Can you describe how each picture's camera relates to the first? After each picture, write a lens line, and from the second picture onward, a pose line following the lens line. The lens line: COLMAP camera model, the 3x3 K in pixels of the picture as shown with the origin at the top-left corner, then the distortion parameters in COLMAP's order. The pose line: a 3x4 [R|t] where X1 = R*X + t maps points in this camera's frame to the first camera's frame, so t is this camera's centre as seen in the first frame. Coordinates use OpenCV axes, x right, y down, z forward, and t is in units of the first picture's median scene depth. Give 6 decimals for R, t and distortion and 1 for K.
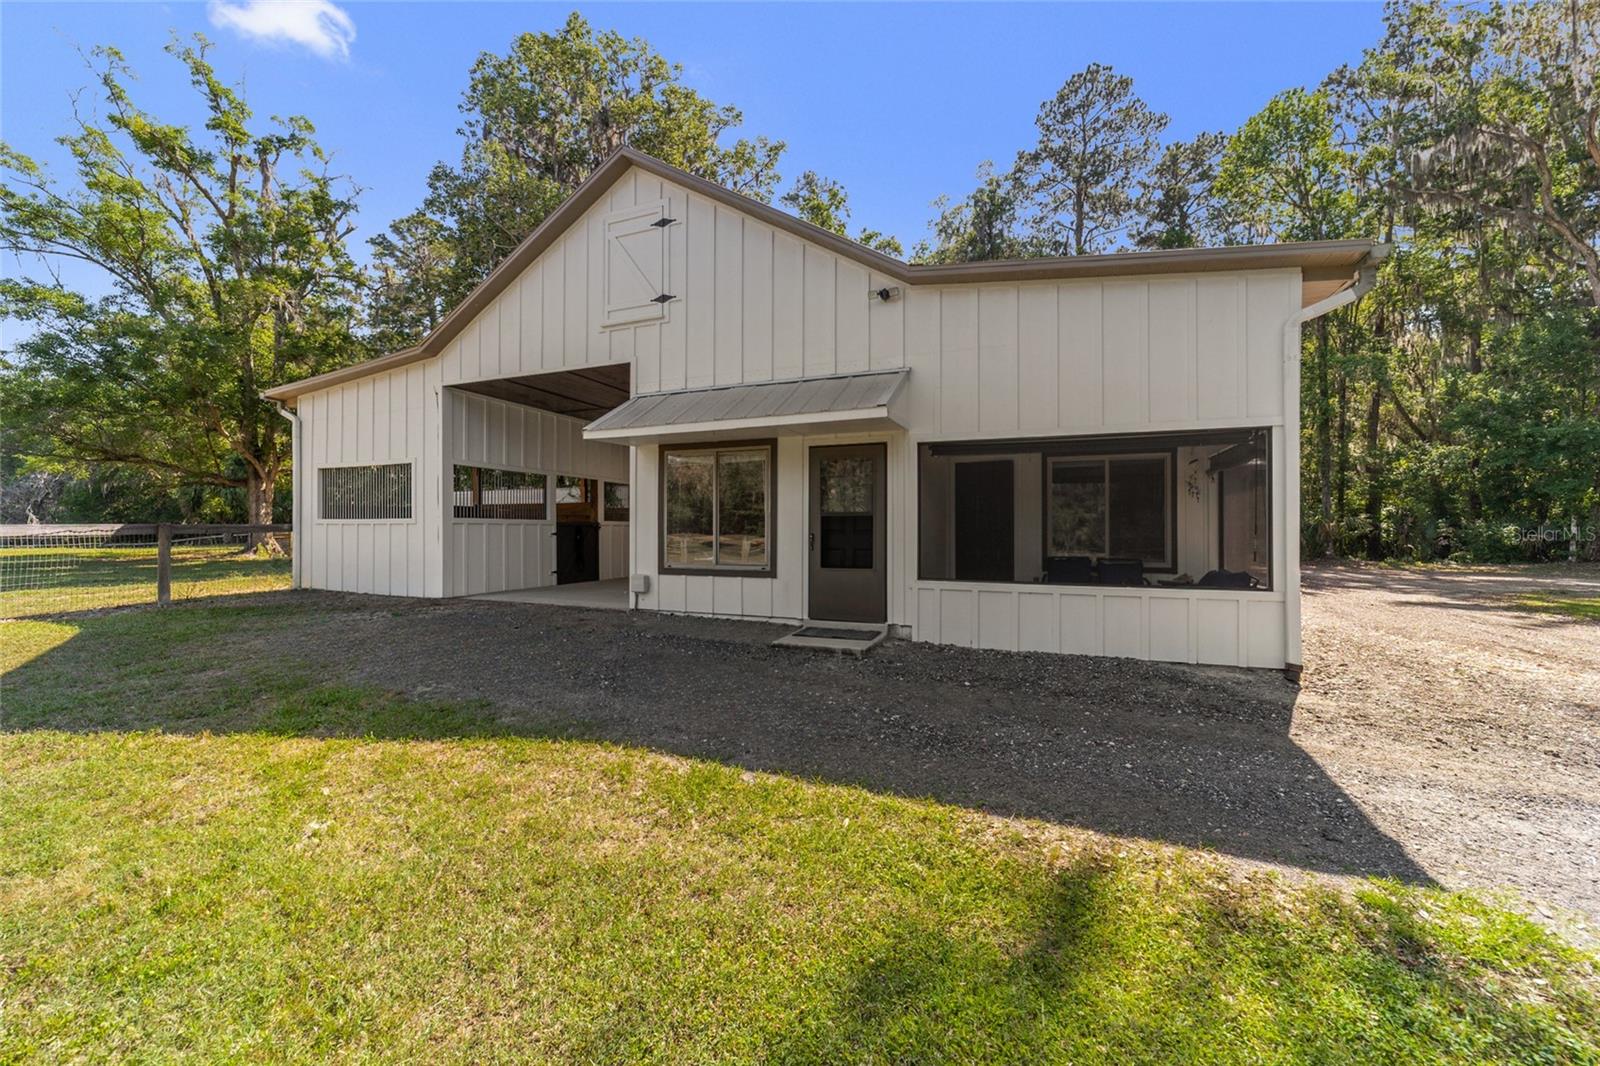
lens RADIAL K [[611.3, 0, 793.8], [0, 611.3, 528.1], [0, 0, 1]] dist [-0.005322, 0.002028]
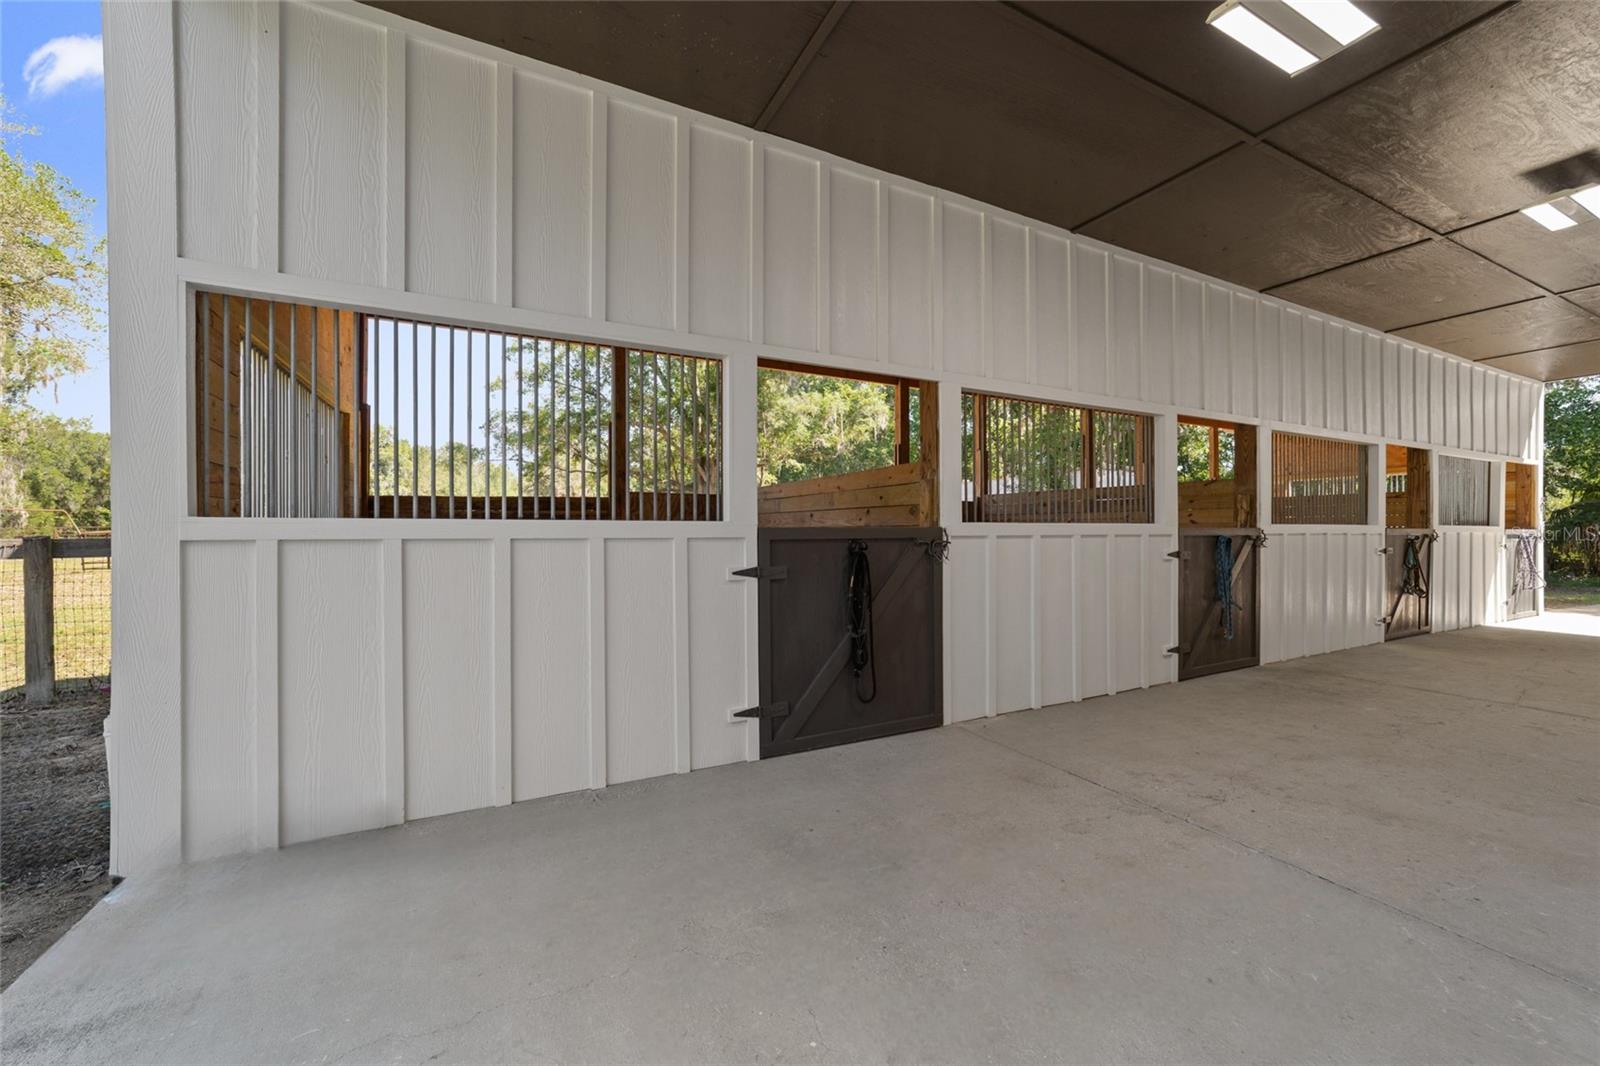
lens RADIAL K [[611.3, 0, 798.3], [0, 611.3, 533.7], [0, 0, 1]] dist [-0.005322, 0.002028]
pose [[0.743344, -0.005964, -0.668882, -0.284052], [0.007335, 0.999973, -0.000764, -0.010455], [0.668869, -0.004339, 0.743368, 1.198796]]
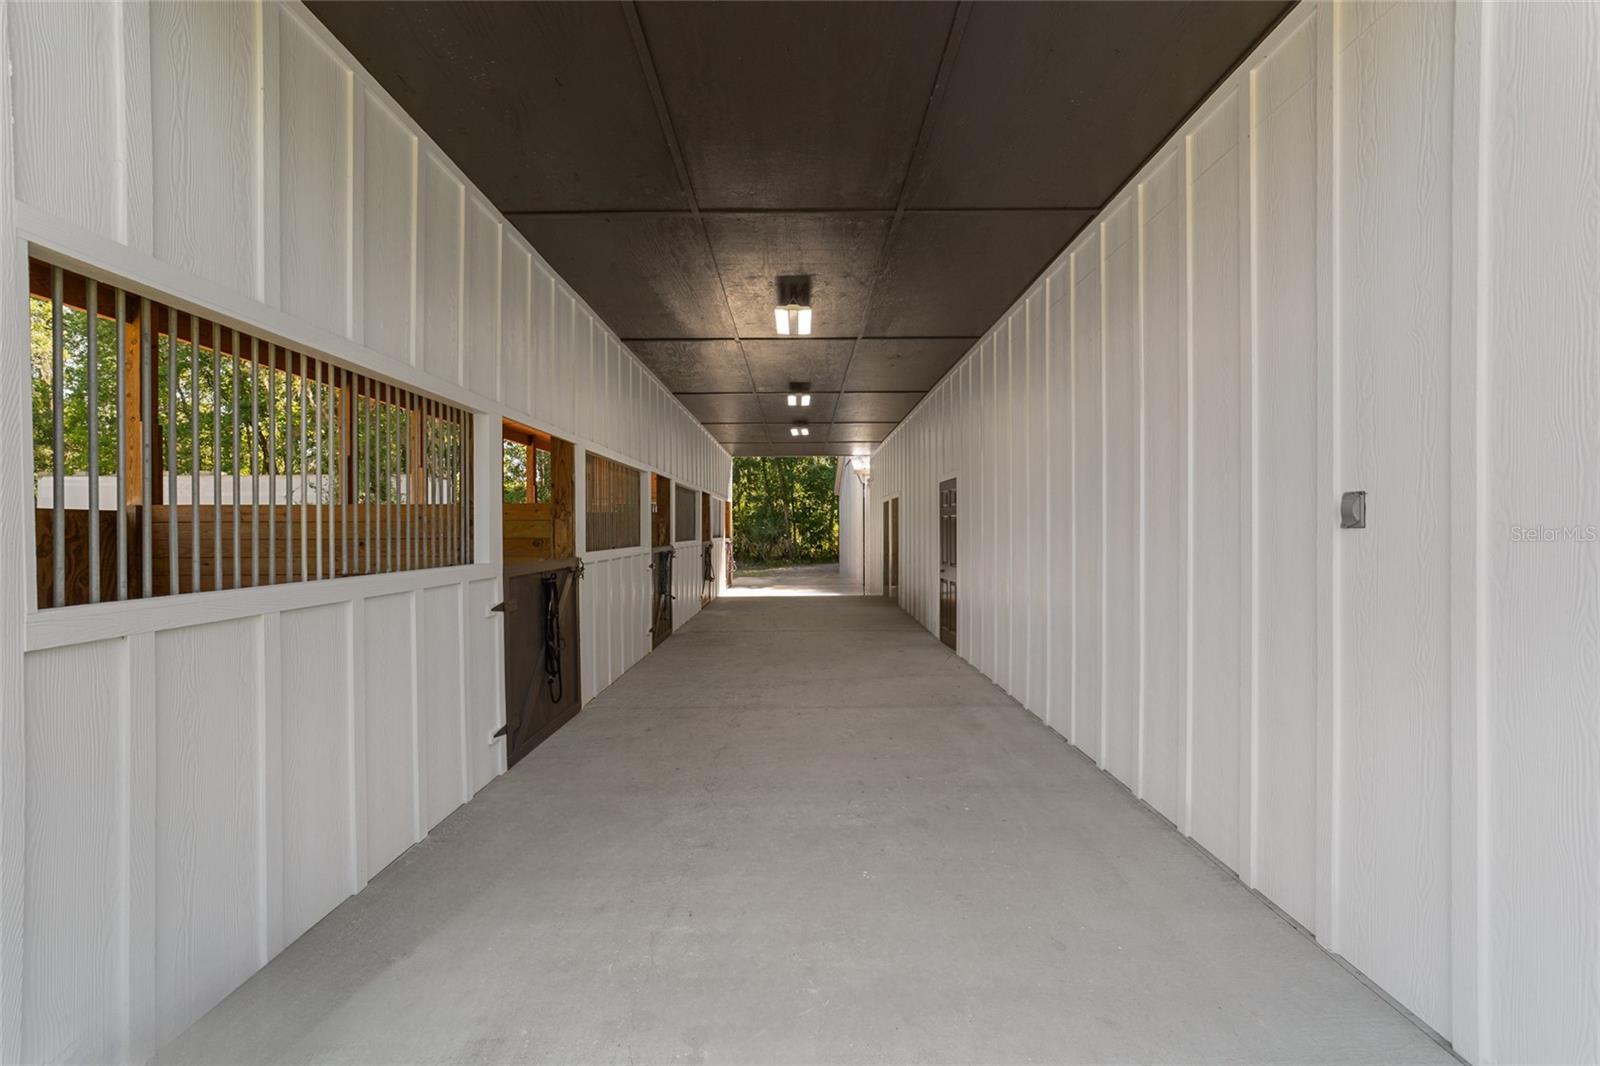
lens RADIAL K [[611.3, 0, 800.4], [0, 611.3, 537.0], [0, 0, 1]] dist [-0.005322, 0.002028]
pose [[0.933548, -0.009022, 0.358339, -0.531495], [0.003415, 0.999862, 0.016276, -0.044686], [-0.358437, -0.013970, 0.933449, 0.972676]]
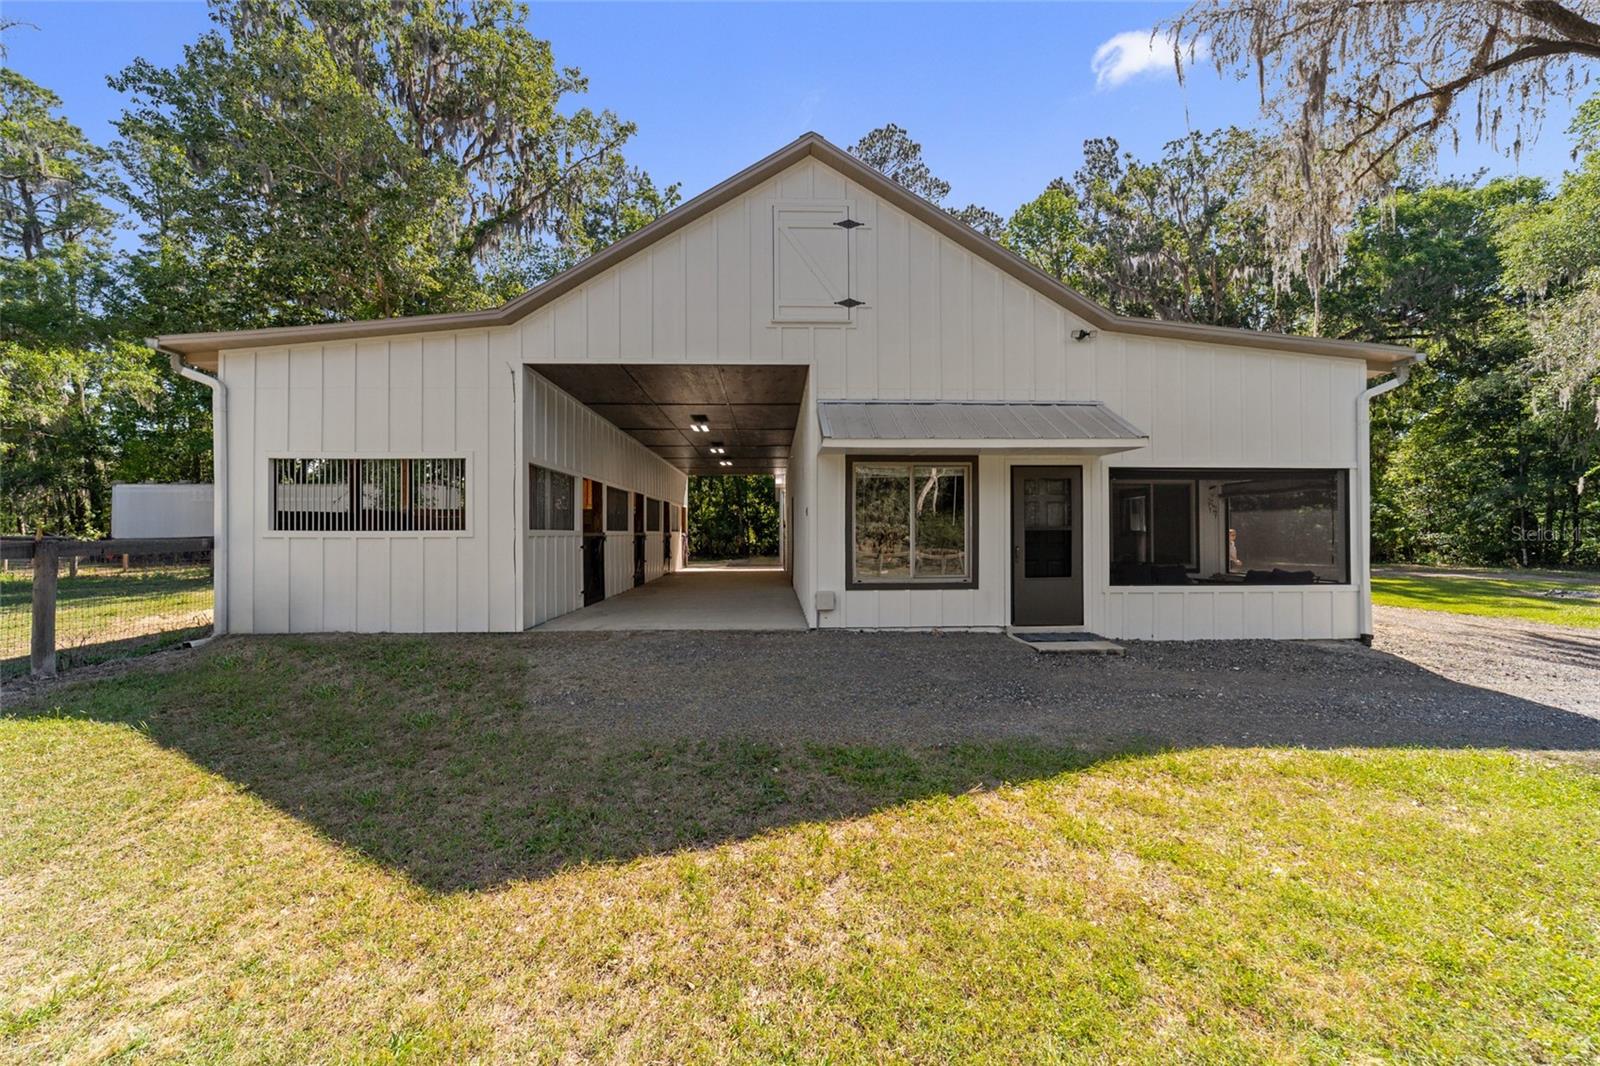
lens RADIAL K [[611.3, 0, 802.6], [0, 611.3, 529.8], [0, 0, 1]] dist [-0.005322, 0.002028]
pose [[0.914826, -0.001685, 0.403844, -0.670239], [0.002816, 0.999994, -0.002206, -0.017146], [-0.403838, 0.003156, 0.914825, 0.150745]]
